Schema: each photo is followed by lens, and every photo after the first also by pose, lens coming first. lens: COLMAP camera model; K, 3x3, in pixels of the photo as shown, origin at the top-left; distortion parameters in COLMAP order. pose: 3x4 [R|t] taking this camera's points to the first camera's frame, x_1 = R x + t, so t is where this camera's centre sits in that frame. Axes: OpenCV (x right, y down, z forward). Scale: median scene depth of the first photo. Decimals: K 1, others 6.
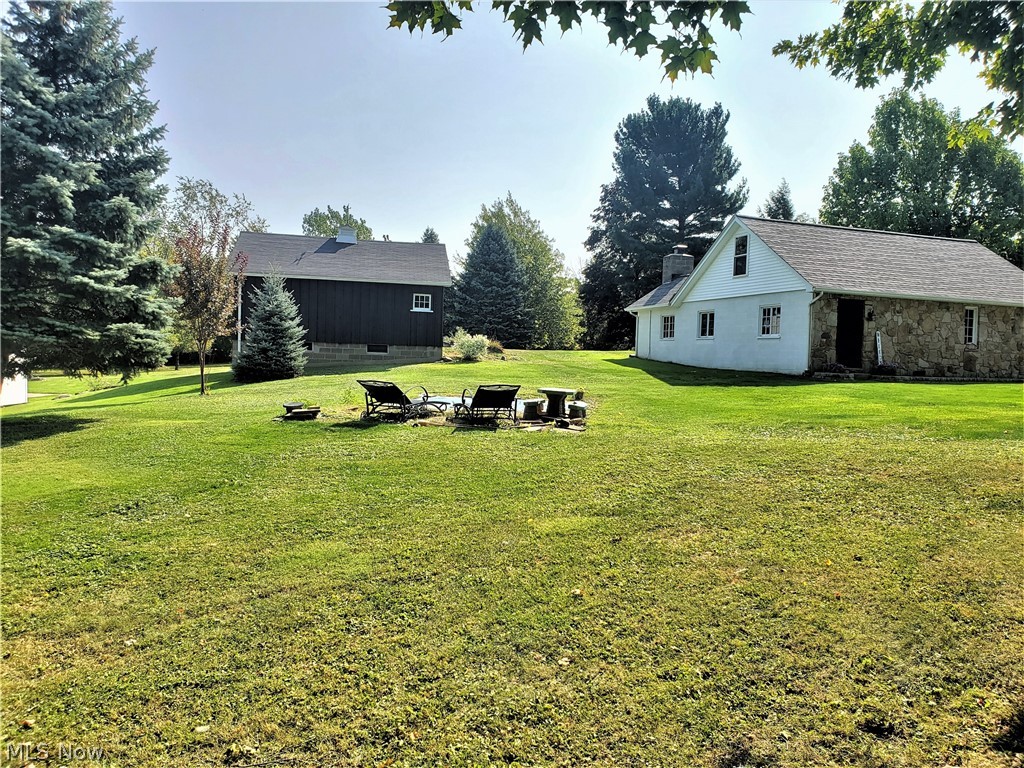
lens RADIAL K [[774.5, 0, 512.0], [0, 774.5, 384.0], [0, 0, 1]] dist [0.119863, -0.000106]
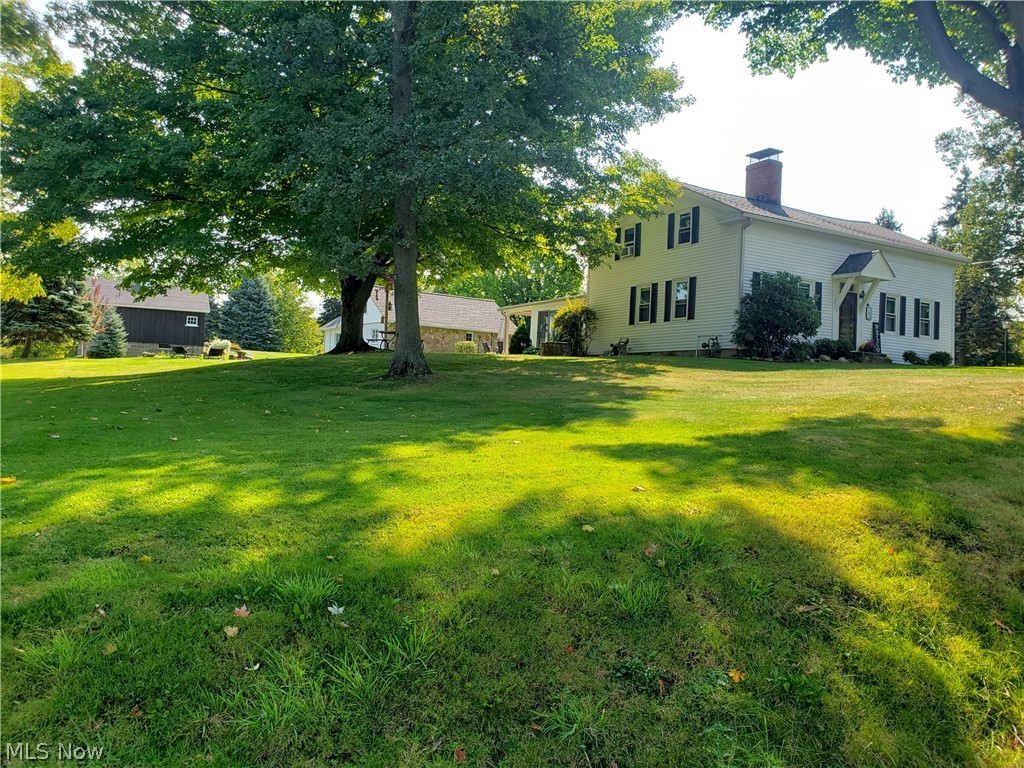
lens RADIAL K [[885.1, 0, 512.0], [0, 885.1, 384.0], [0, 0, 1]] dist [-0.001766, -0.001498]
pose [[0.973400, 0.013635, 0.228706, 0.148131], [-0.003274, 0.998953, -0.045621, 0.140751], [-0.229089, 0.043659, 0.972426, -1.233511]]
